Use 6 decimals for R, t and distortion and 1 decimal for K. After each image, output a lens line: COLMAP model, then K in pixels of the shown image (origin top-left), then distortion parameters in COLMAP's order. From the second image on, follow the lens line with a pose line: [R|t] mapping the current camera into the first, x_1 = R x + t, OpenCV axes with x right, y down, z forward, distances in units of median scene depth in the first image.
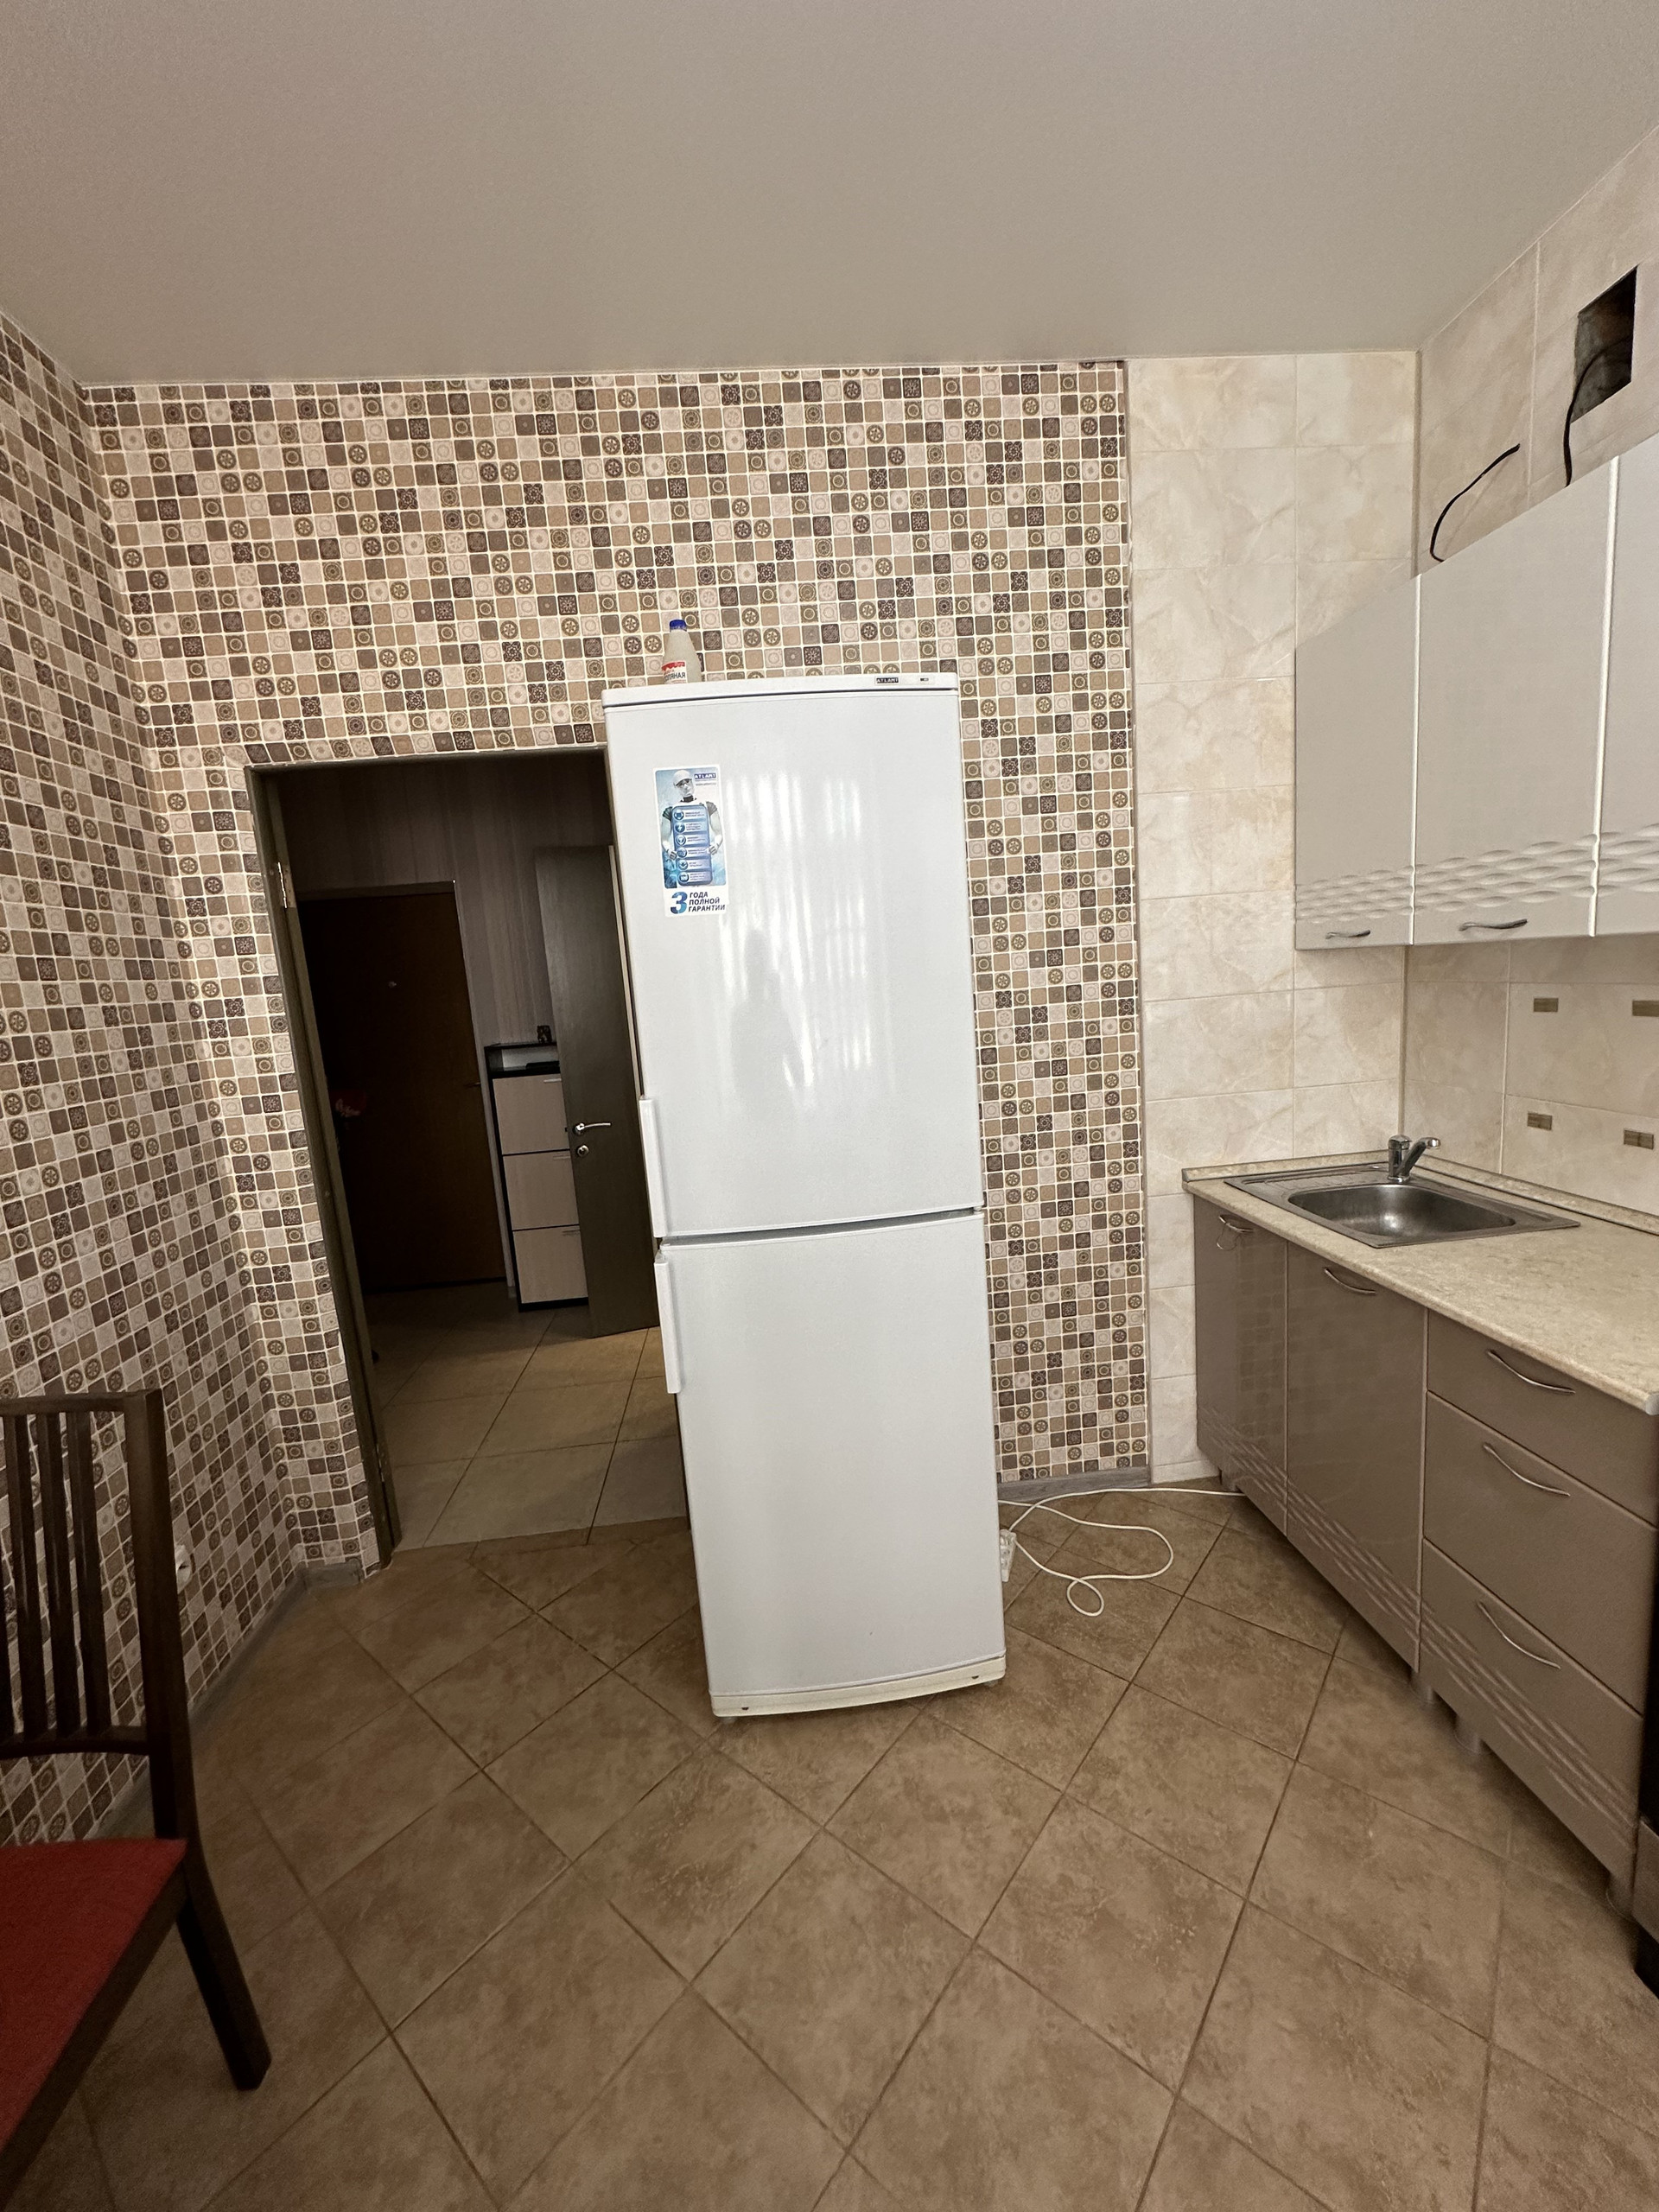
lens RADIAL K [[881.0, 0, 831.7], [0, 881.0, 1111.3], [0, 0, 1]] dist [-0.003315, 0.000025]
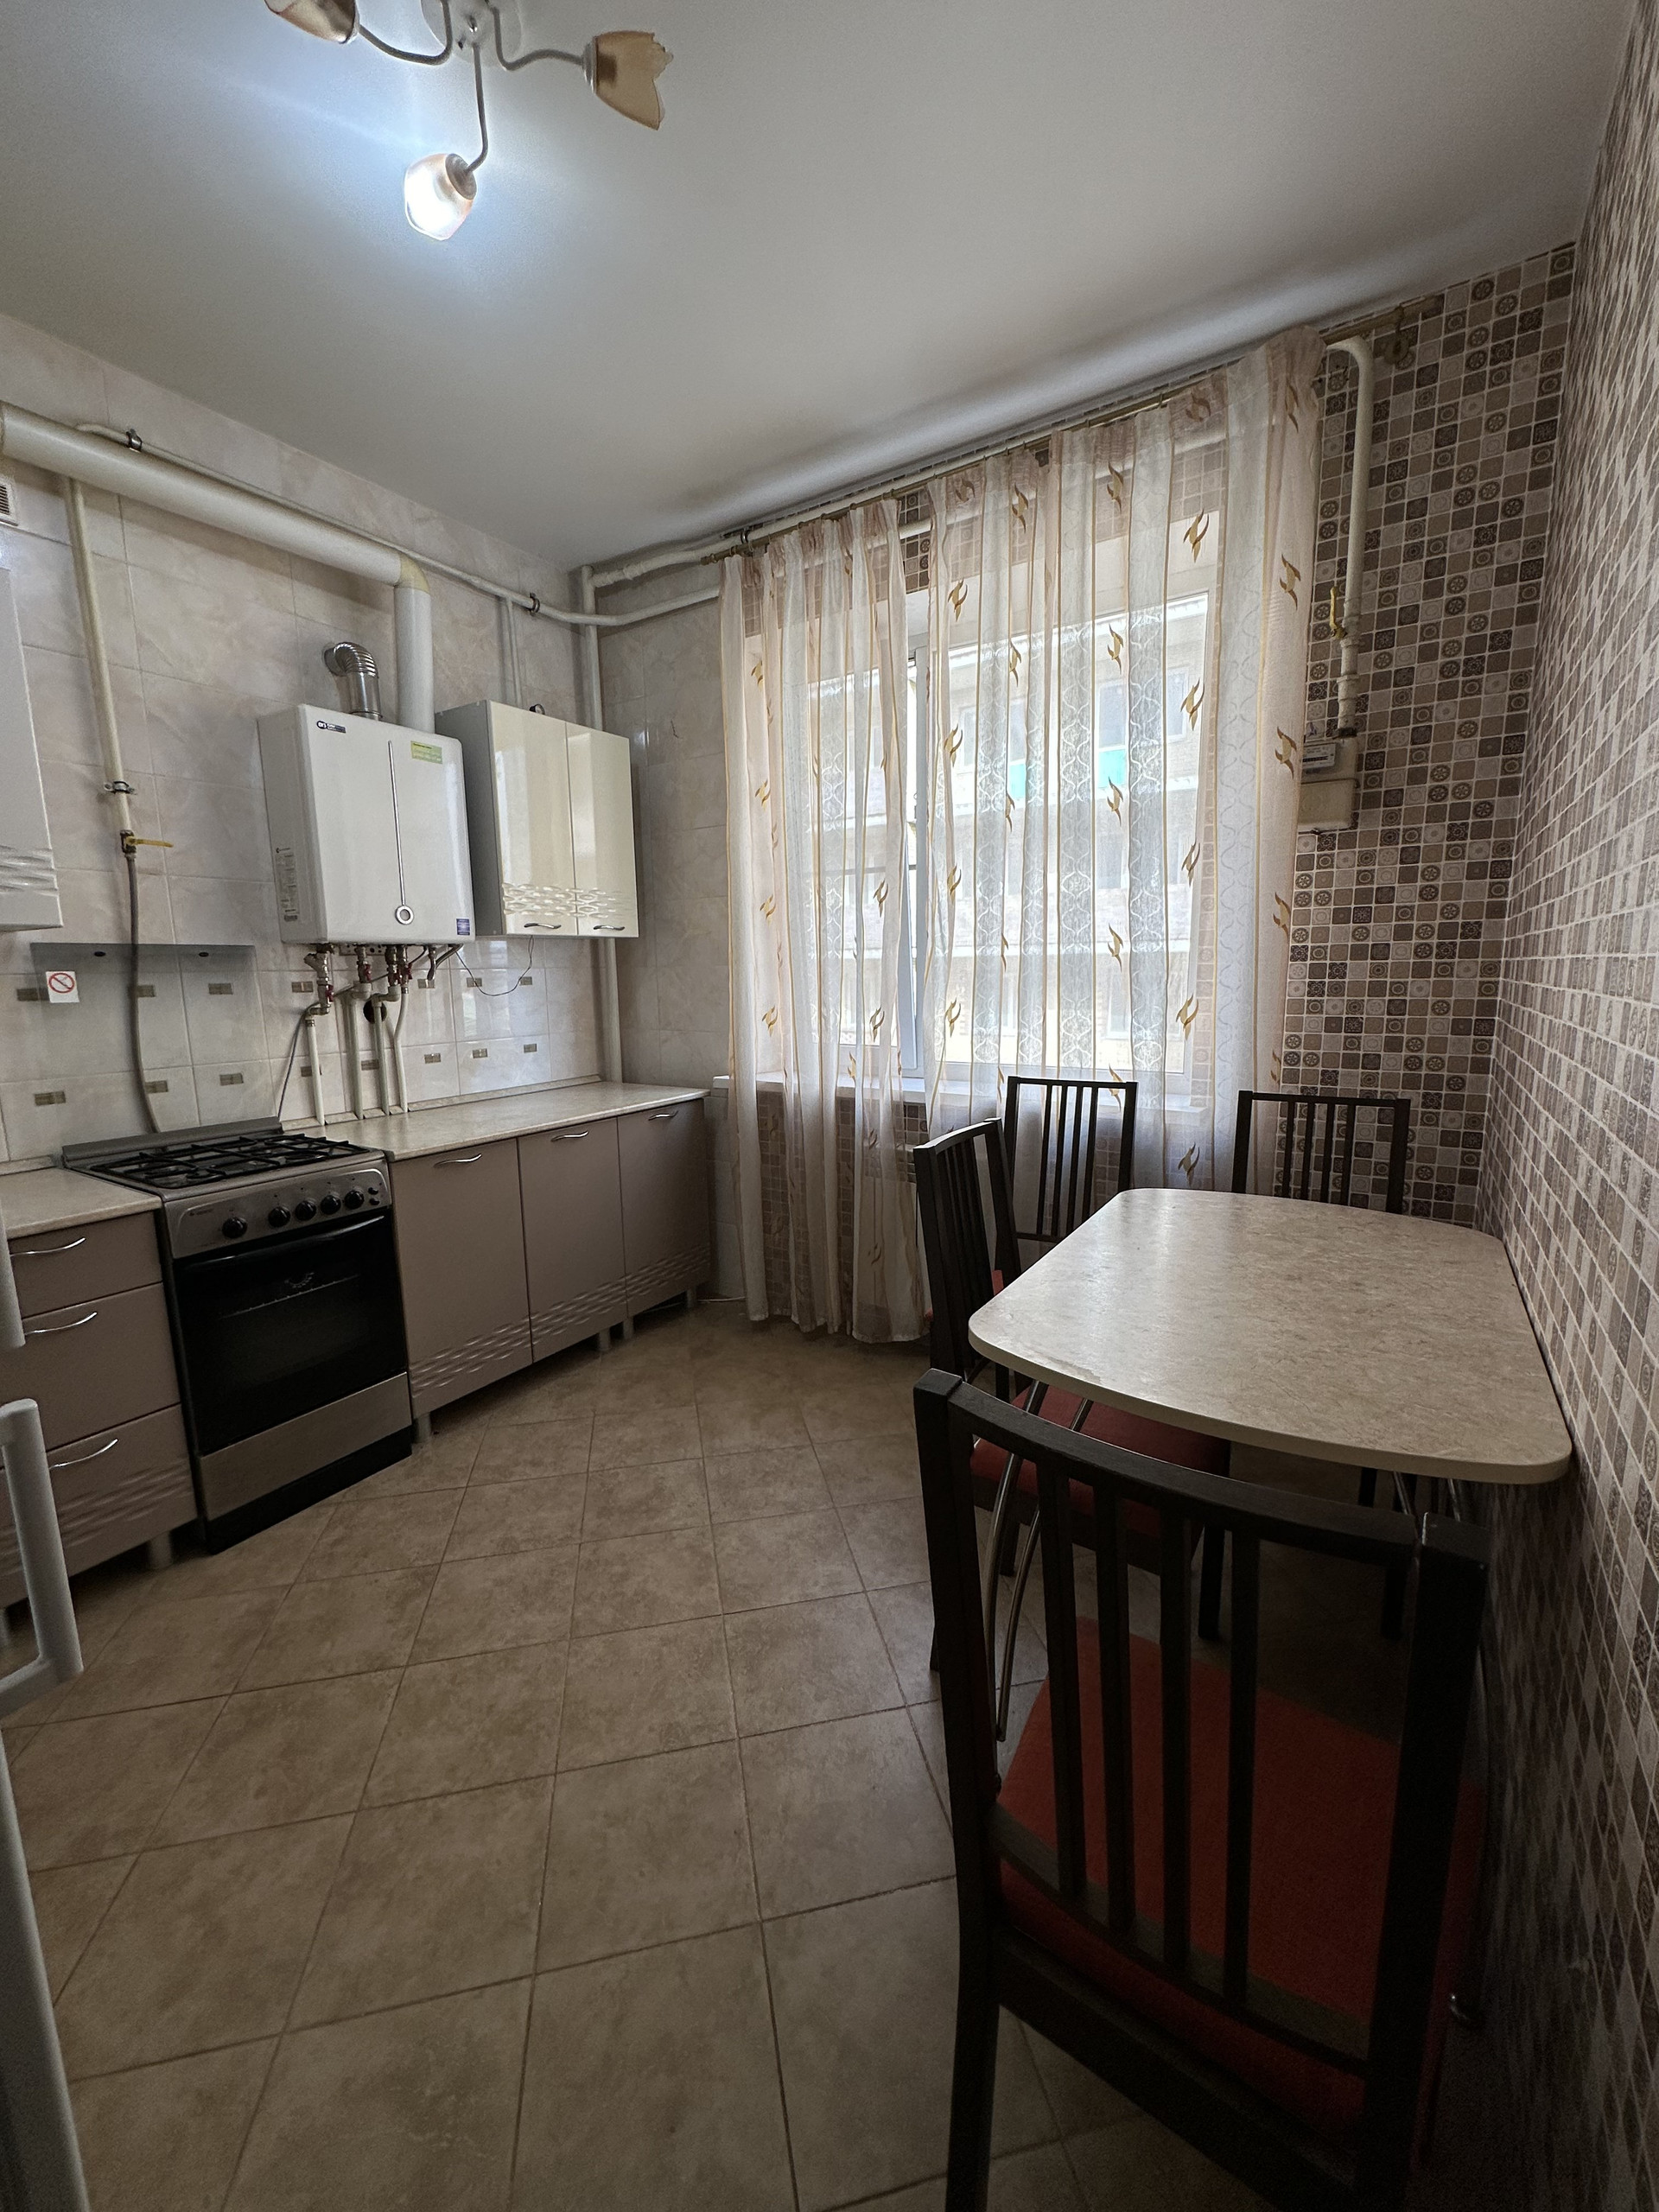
lens RADIAL K [[881.0, 0, 841.8], [0, 881.0, 1105.3], [0, 0, 1]] dist [-0.003315, 0.000025]
pose [[-0.793089, -0.010807, 0.609010, -0.578757], [0.167636, 0.957358, 0.235294, -0.008646], [-0.585584, 0.288701, -0.757459, 0.754662]]
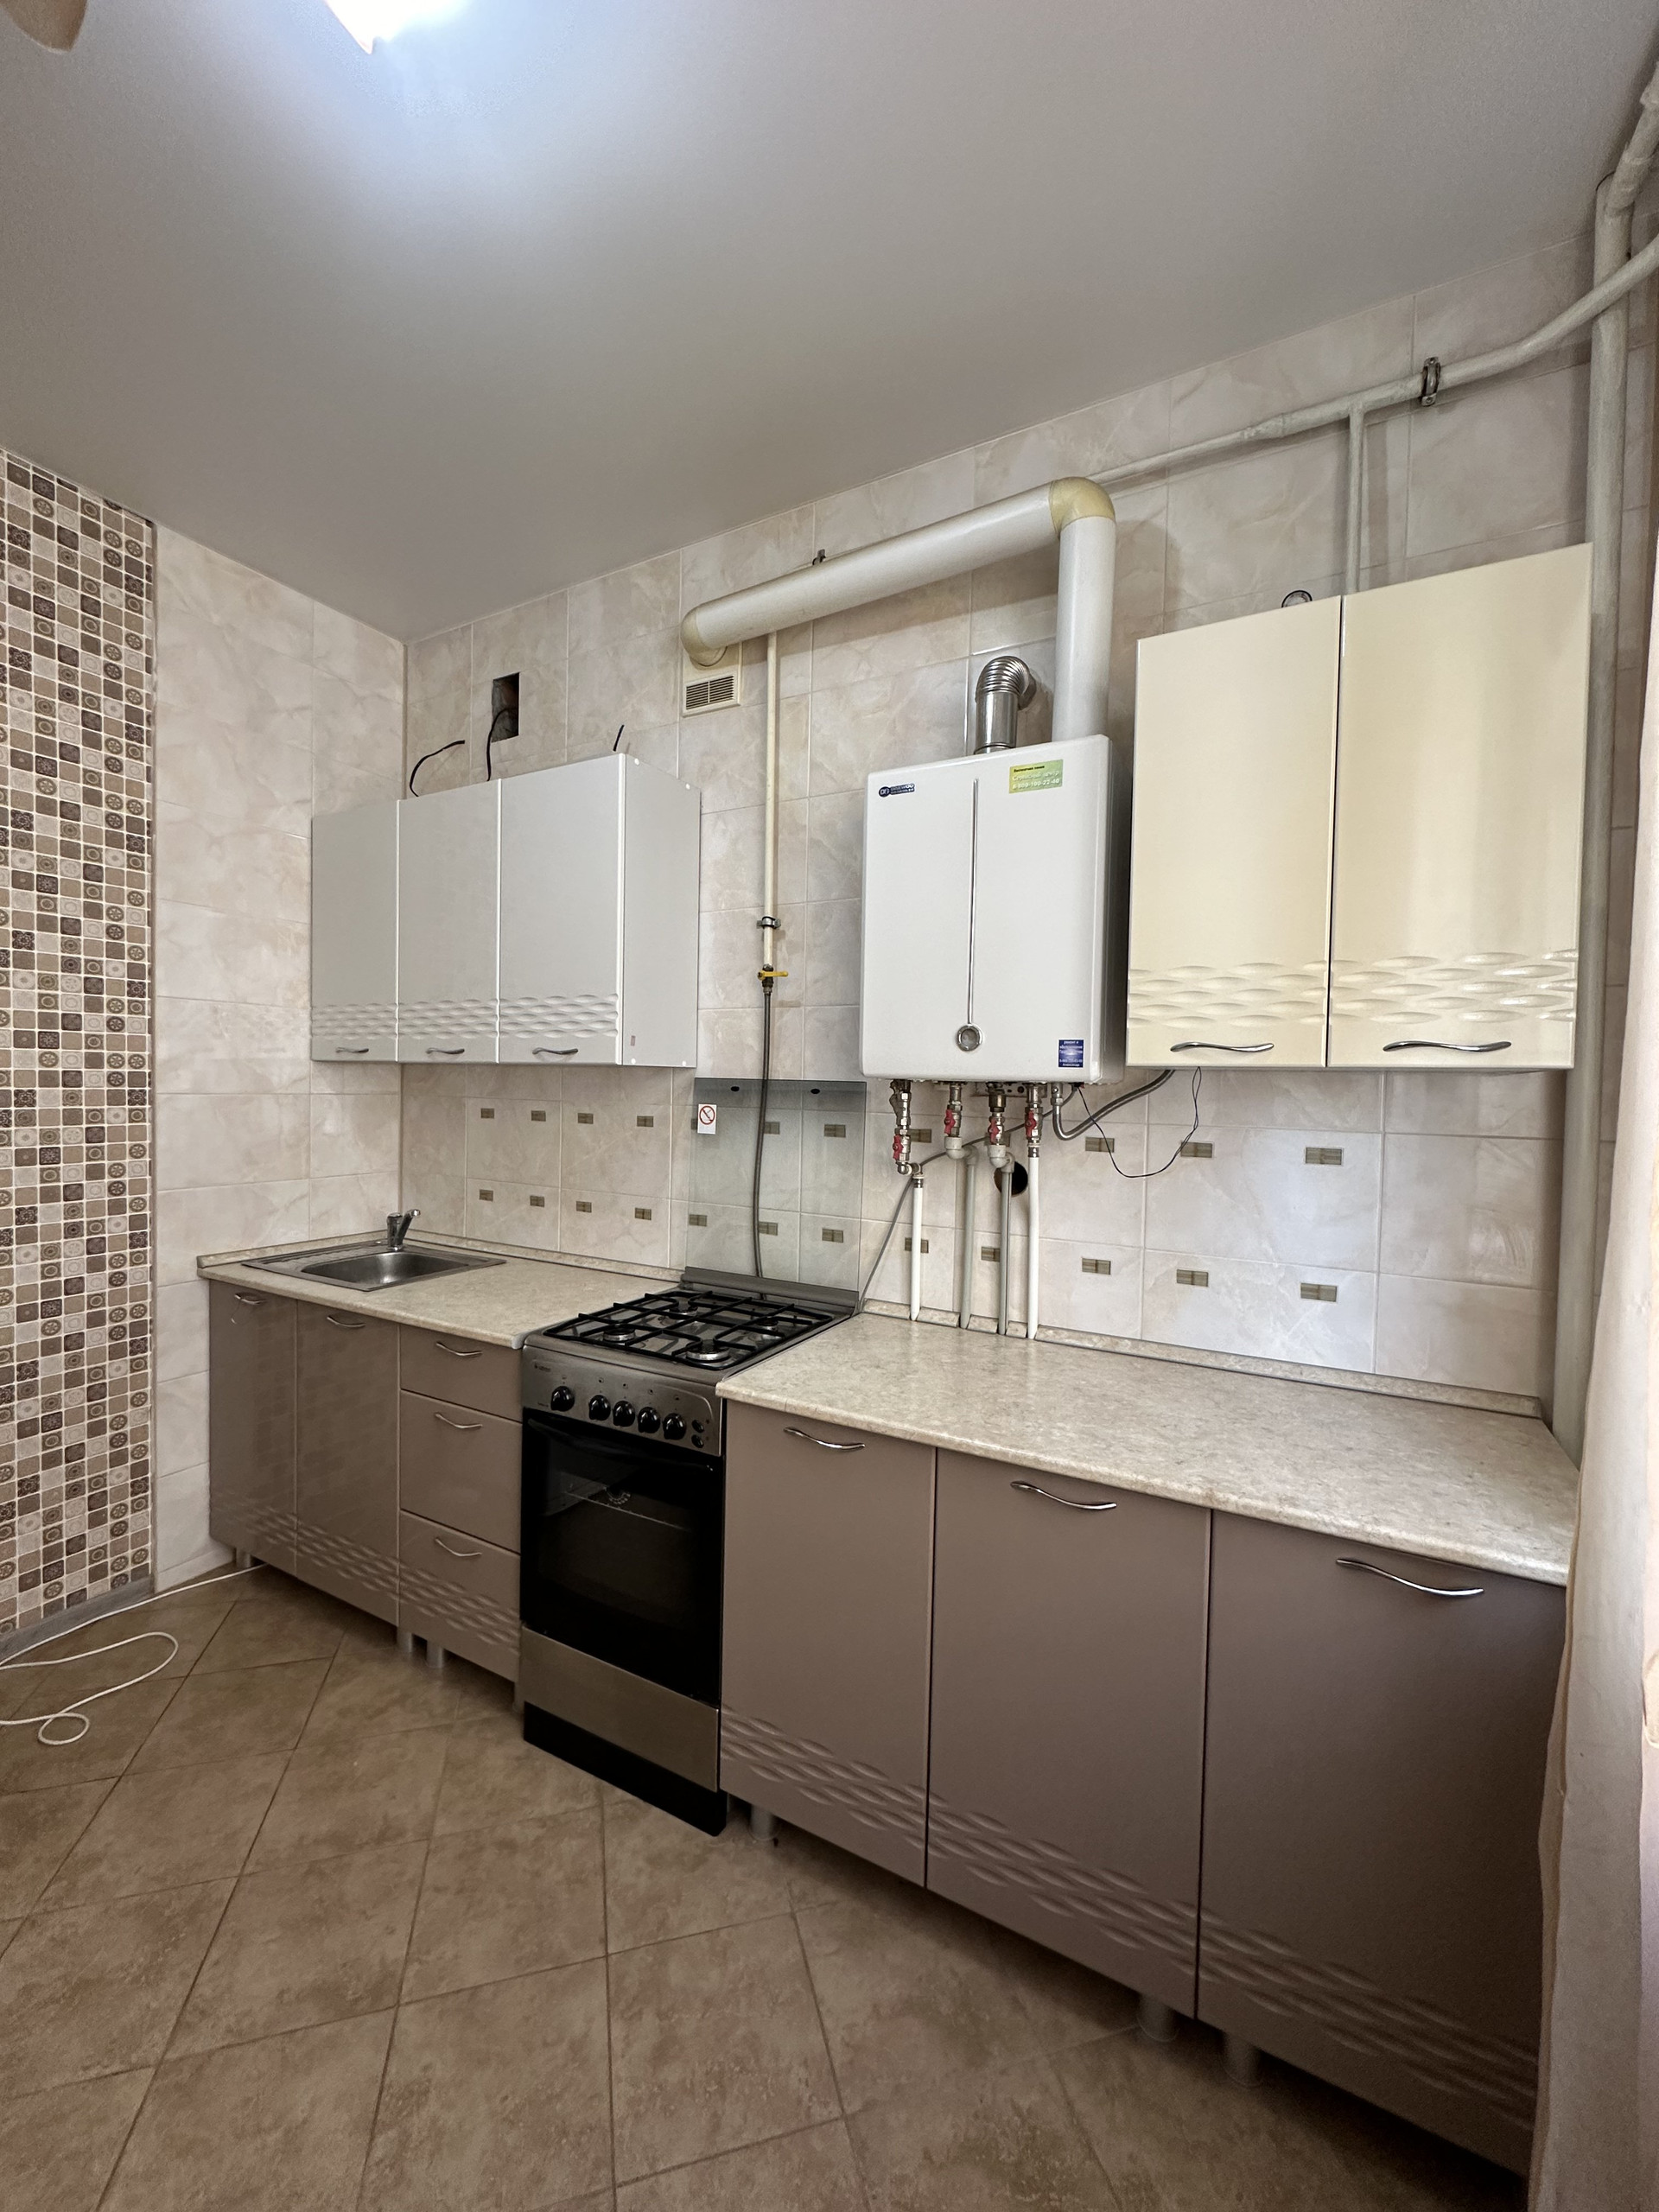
lens RADIAL K [[881.0, 0, 830.3], [0, 881.0, 1107.7], [0, 0, 1]] dist [-0.003315, 0.000025]
pose [[0.554817, 0.066388, 0.829319, -0.064393], [0.067443, 0.989942, -0.124365, 0.077548], [-0.829234, 0.124932, 0.544759, -0.223467]]
